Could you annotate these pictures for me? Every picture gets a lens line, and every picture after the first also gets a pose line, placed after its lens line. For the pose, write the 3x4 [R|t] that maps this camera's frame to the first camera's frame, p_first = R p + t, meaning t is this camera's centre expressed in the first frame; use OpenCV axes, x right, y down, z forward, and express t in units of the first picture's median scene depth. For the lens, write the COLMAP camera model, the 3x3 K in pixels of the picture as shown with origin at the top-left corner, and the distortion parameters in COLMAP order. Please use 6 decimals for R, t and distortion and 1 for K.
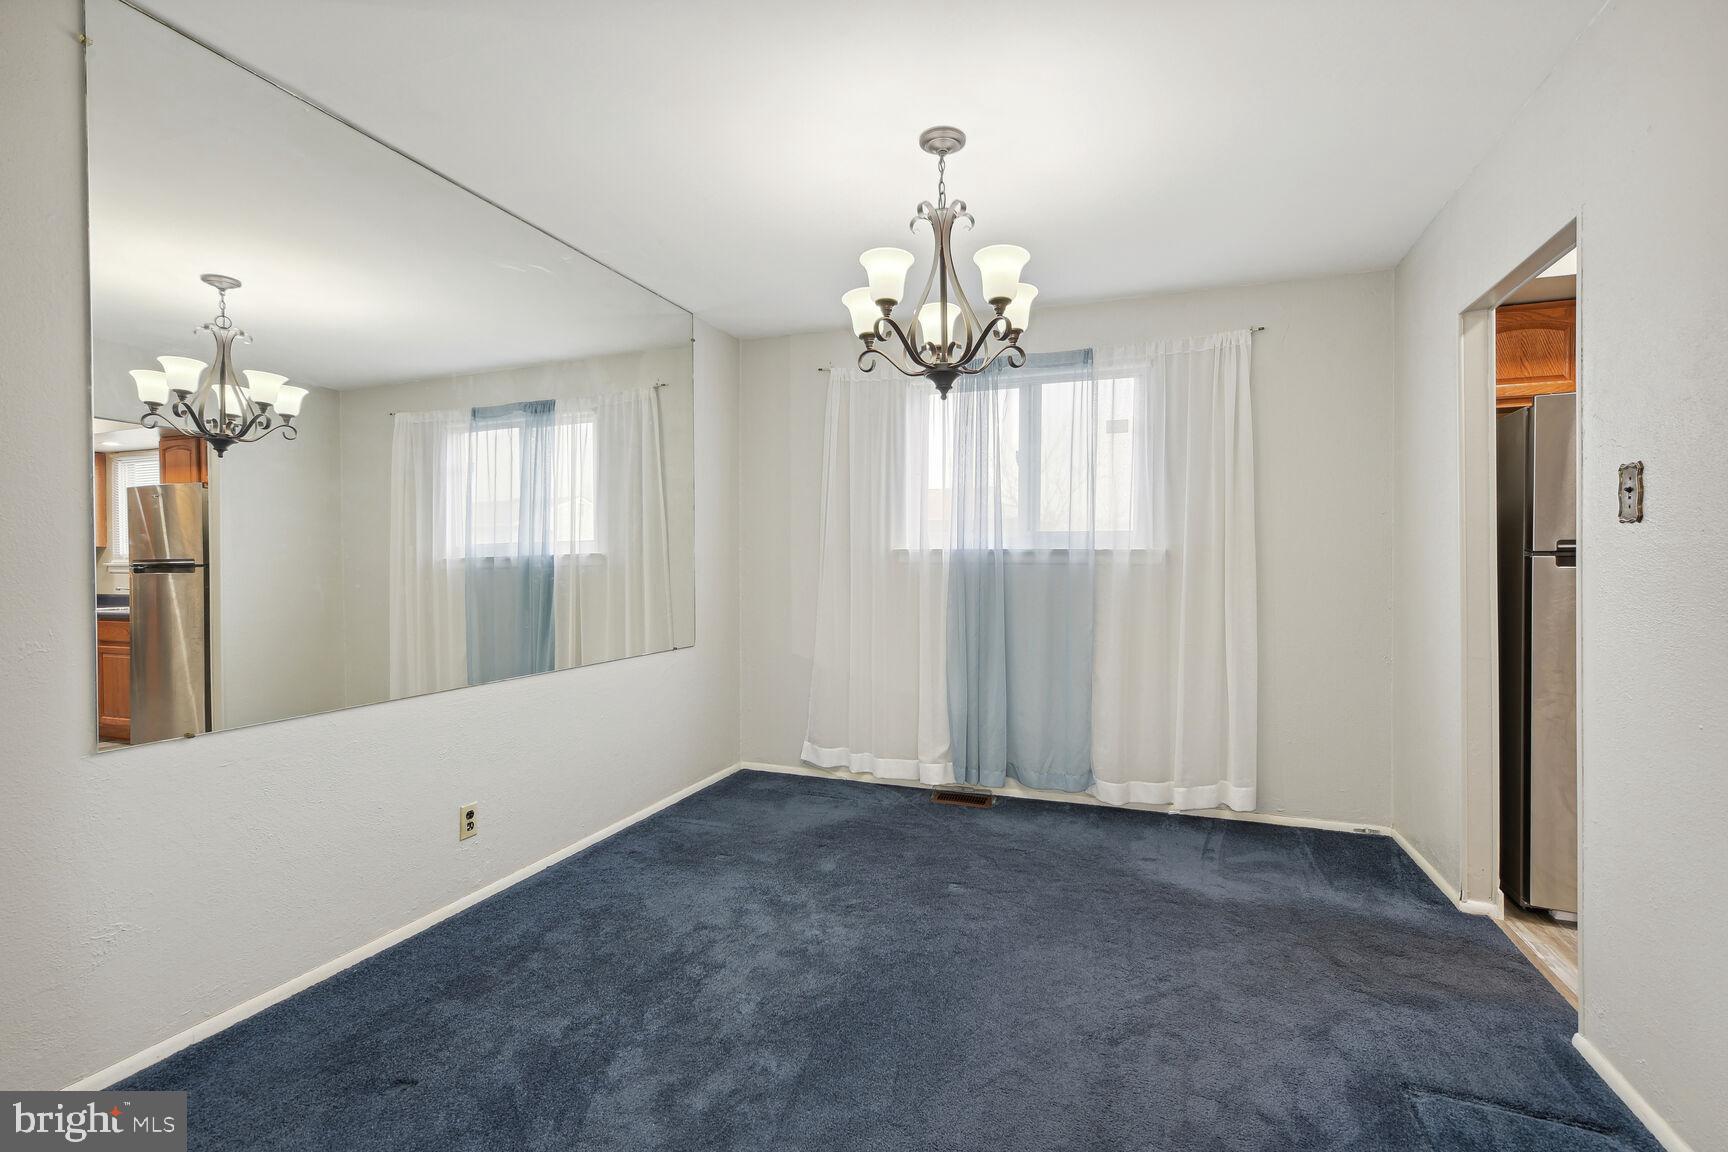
lens RADIAL K [[790.3, 0, 863.9], [0, 790.3, 573.6], [0, 0, 1]] dist [0.004241, -0.000019]
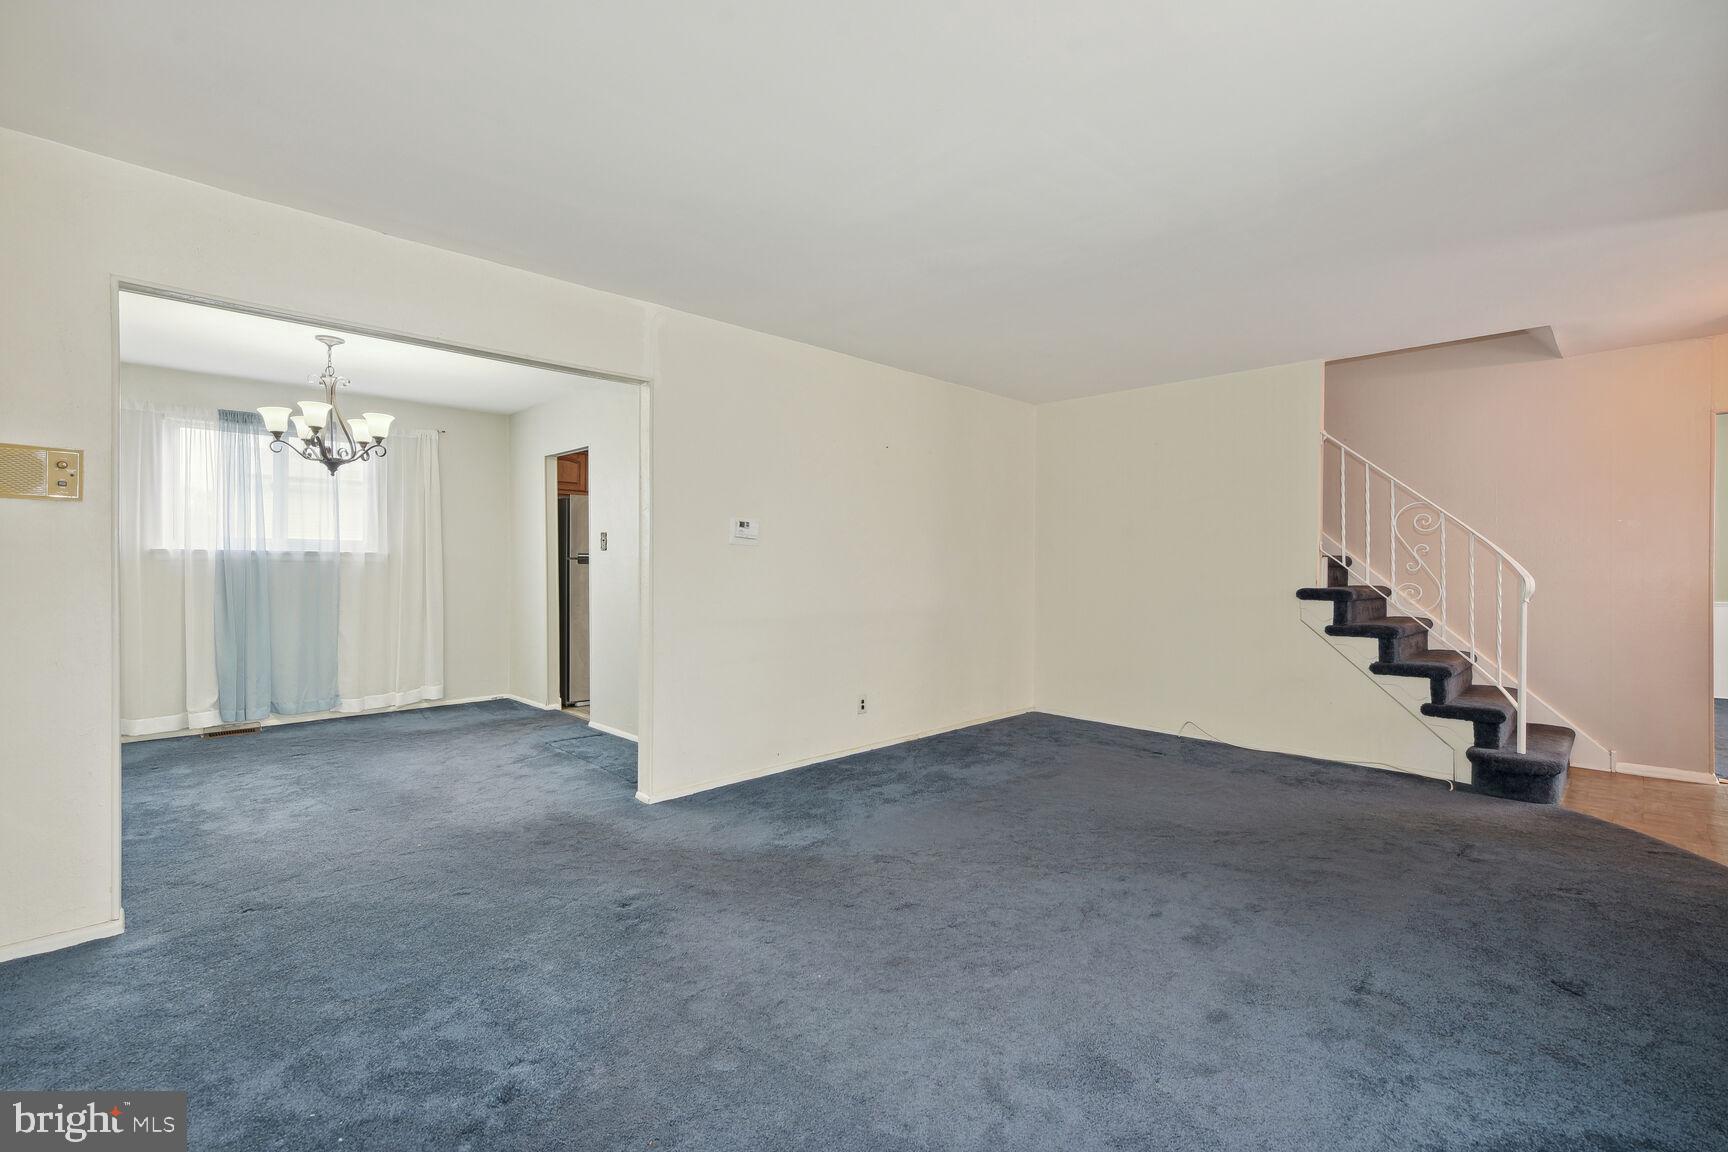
lens RADIAL K [[790.3, 0, 862.9], [0, 790.3, 573.0], [0, 0, 1]] dist [0.004241, -0.000019]
pose [[0.439952, -0.011335, 0.897950, -0.649658], [0.003885, 0.999935, 0.010719, -0.002093], [-0.898013, -0.001228, 0.439967, -0.607172]]
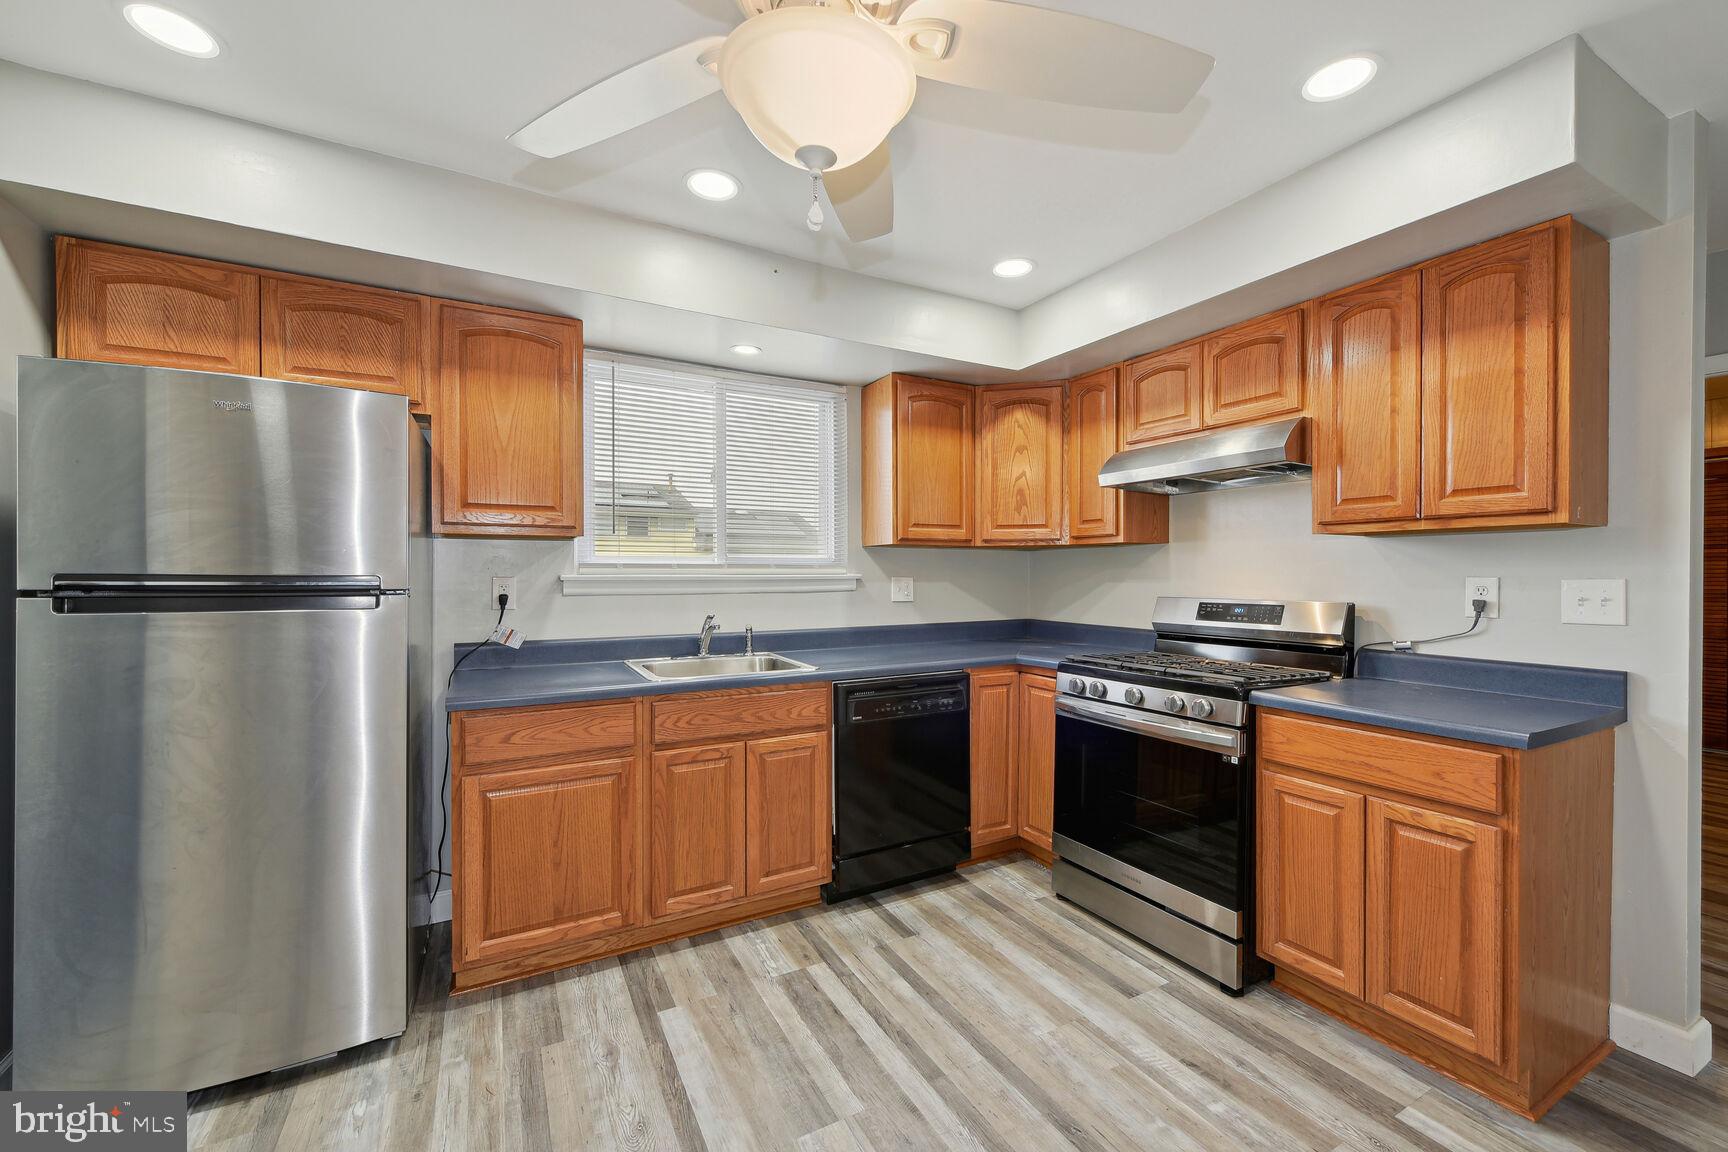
lens RADIAL K [[697.2, 0, 871.0], [0, 697.2, 586.6], [0, 0, 1]] dist [0.008230, -0.000252]
pose [[0.661133, -0.009455, 0.750209, 0.616096], [0.006446, 0.999955, 0.006922, -0.021648], [-0.750241, 0.000259, 0.661164, 0.056074]]
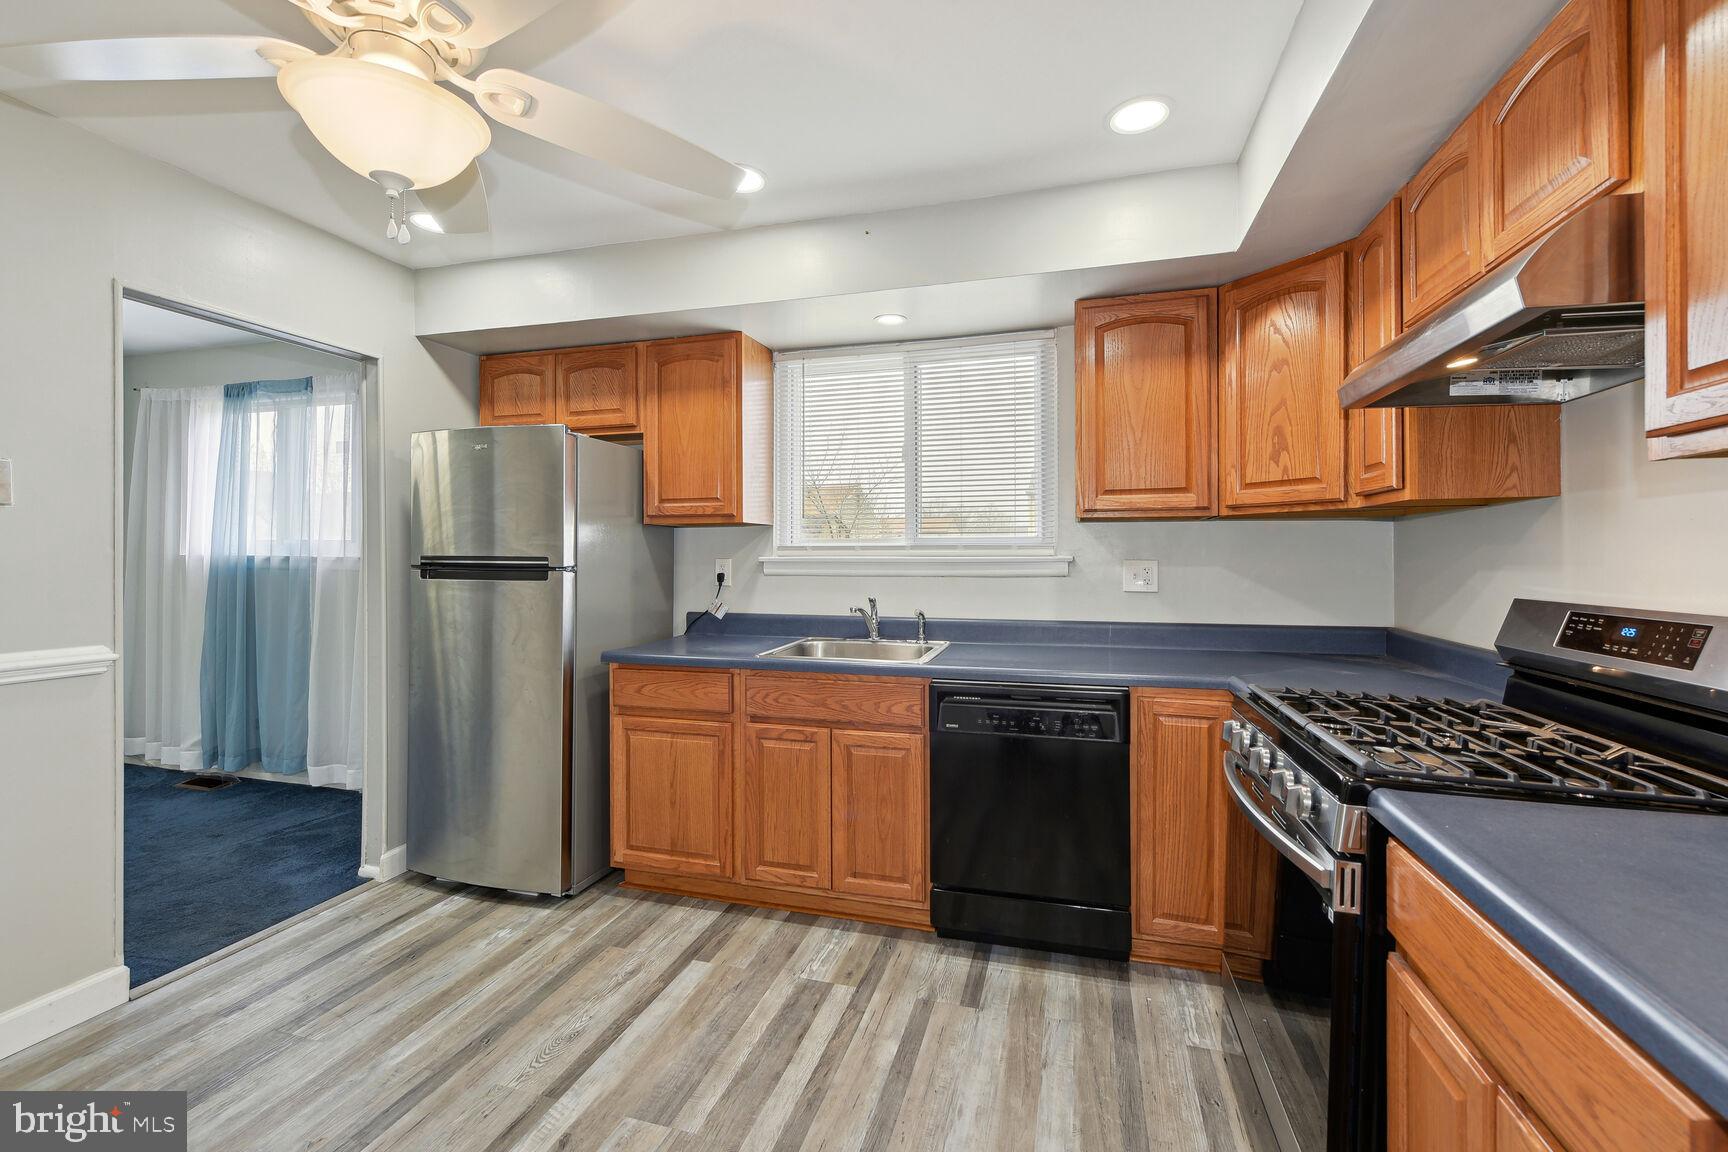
lens RADIAL K [[729.1, 0, 865.5], [0, 729.1, 562.5], [0, 0, 1]] dist [0.009541, -0.000362]
pose [[0.998116, 0.003480, 0.061251, 1.012565], [-0.003214, 0.999985, -0.004437, -0.020814], [-0.061266, 0.004231, 0.998113, -0.083612]]
